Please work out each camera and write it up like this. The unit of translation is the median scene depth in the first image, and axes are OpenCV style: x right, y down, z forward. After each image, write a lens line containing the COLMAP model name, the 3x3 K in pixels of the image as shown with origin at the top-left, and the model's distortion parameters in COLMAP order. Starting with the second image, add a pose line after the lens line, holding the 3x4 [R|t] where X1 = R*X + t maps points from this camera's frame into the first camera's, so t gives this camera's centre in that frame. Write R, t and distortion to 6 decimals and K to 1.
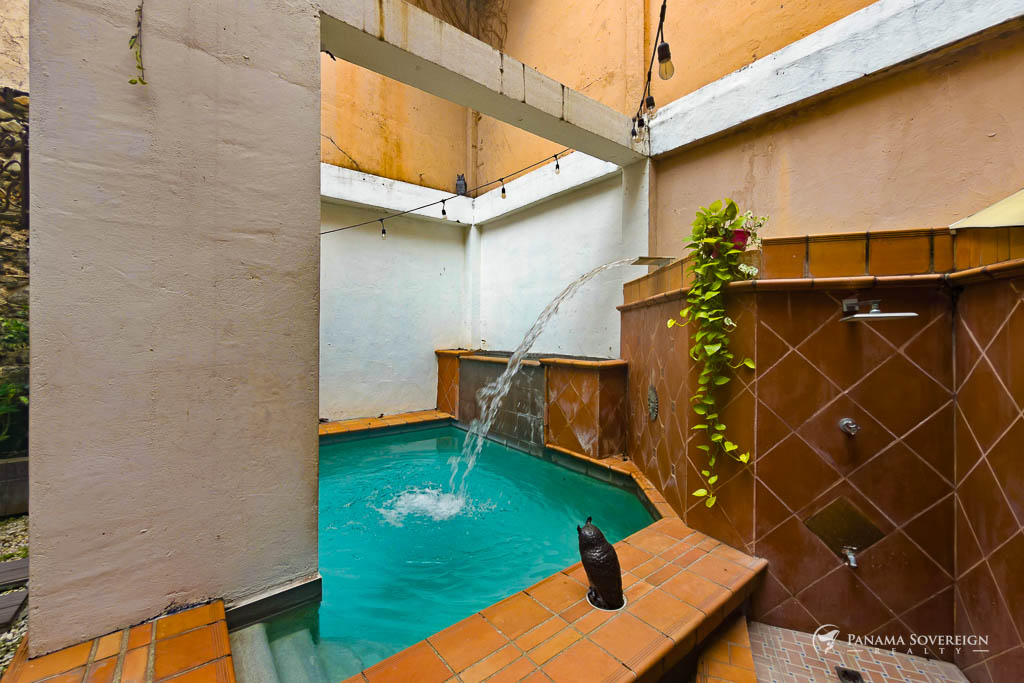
lens RADIAL K [[430.3, 0, 494.1], [0, 430.3, 321.2], [0, 0, 1]] dist [0.000413, -0.000308]
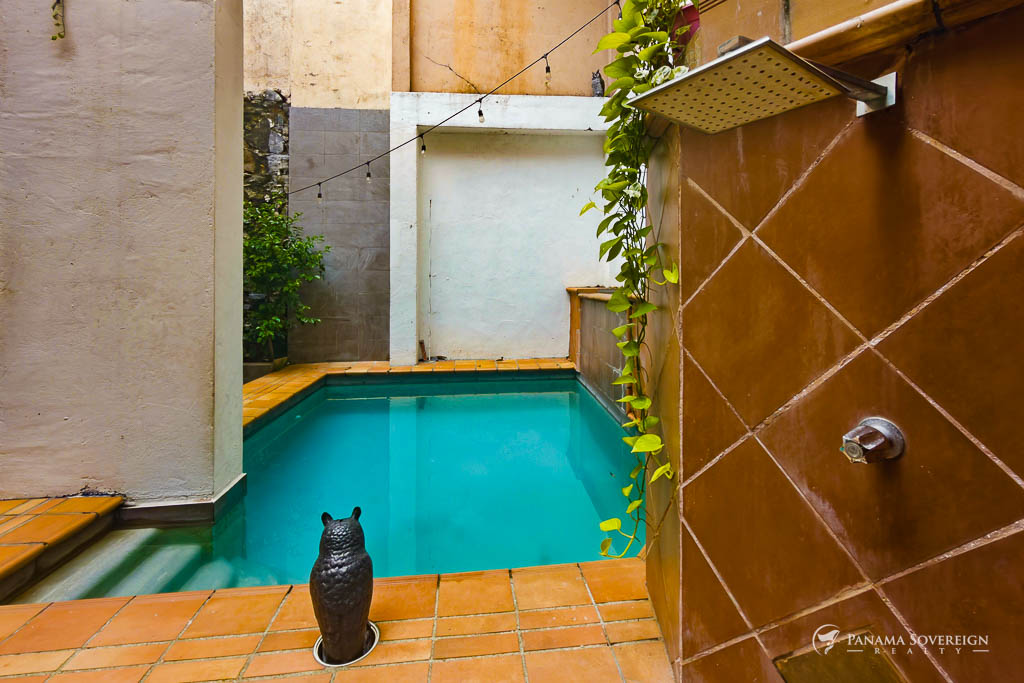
lens RADIAL K [[466.5, 0, 566.5], [0, 466.5, 271.9], [0, 0, 1]] dist [0.002117, -0.000870]
pose [[0.838813, -0.022941, -0.543936, 0.812489], [0.021434, 0.999729, -0.009111, 0.103788], [0.543997, -0.004016, 0.839077, 0.536651]]
